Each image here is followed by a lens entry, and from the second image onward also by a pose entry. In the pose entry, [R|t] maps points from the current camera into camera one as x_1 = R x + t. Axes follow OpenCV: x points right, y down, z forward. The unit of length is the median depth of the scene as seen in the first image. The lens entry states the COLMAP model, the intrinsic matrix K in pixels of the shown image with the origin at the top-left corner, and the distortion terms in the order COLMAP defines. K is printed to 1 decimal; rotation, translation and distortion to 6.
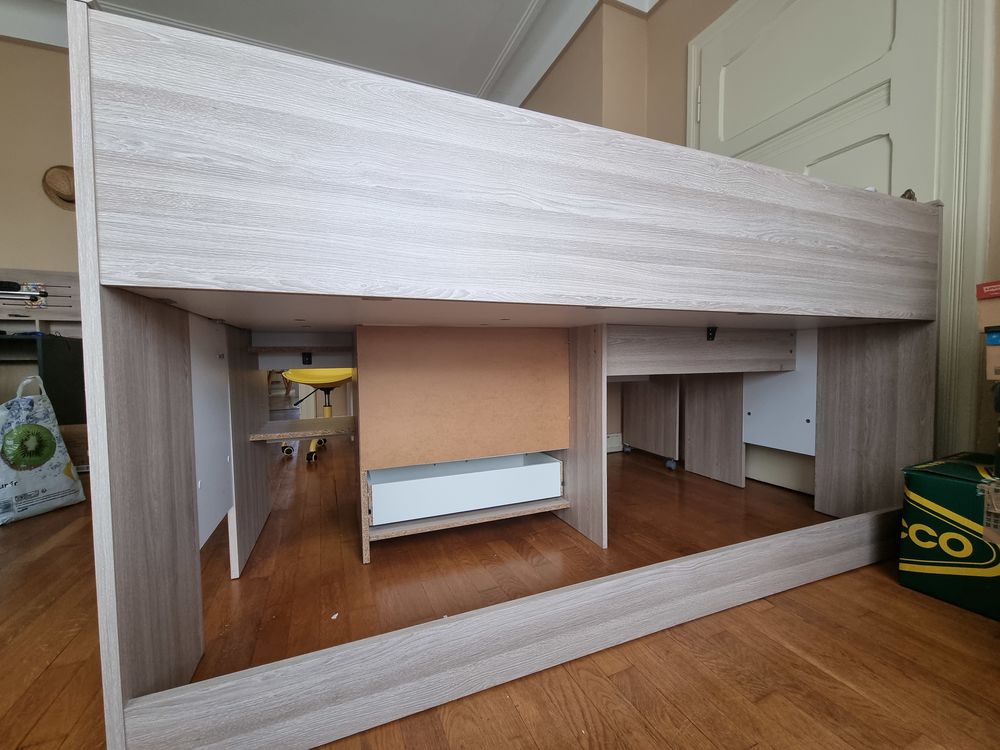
lens RADIAL K [[405.9, 0, 501.0], [0, 405.9, 373.2], [0, 0, 1]] dist [-0.000468, -0.000064]
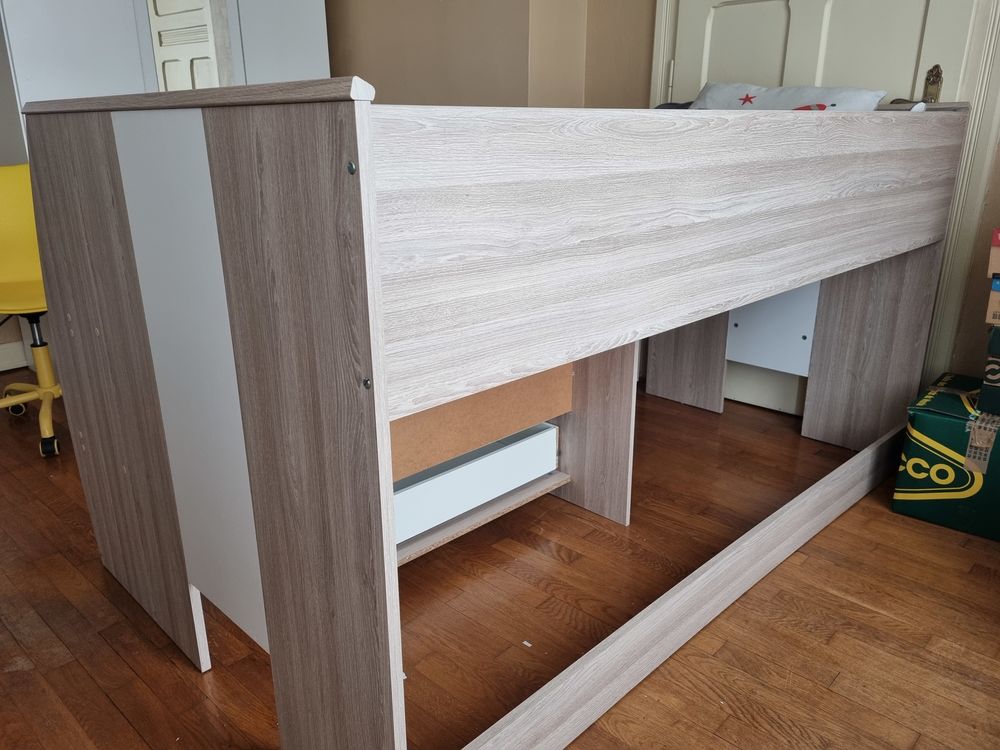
lens RADIAL K [[749.7, 0, 499.8], [0, 749.7, 370.7], [0, 0, 1]] dist [0.033746, -0.006168]
pose [[0.920742, -0.112431, 0.373622, -0.847109], [0.008917, 0.963396, 0.267933, -0.479404], [-0.390070, -0.243366, 0.888042, -0.342840]]
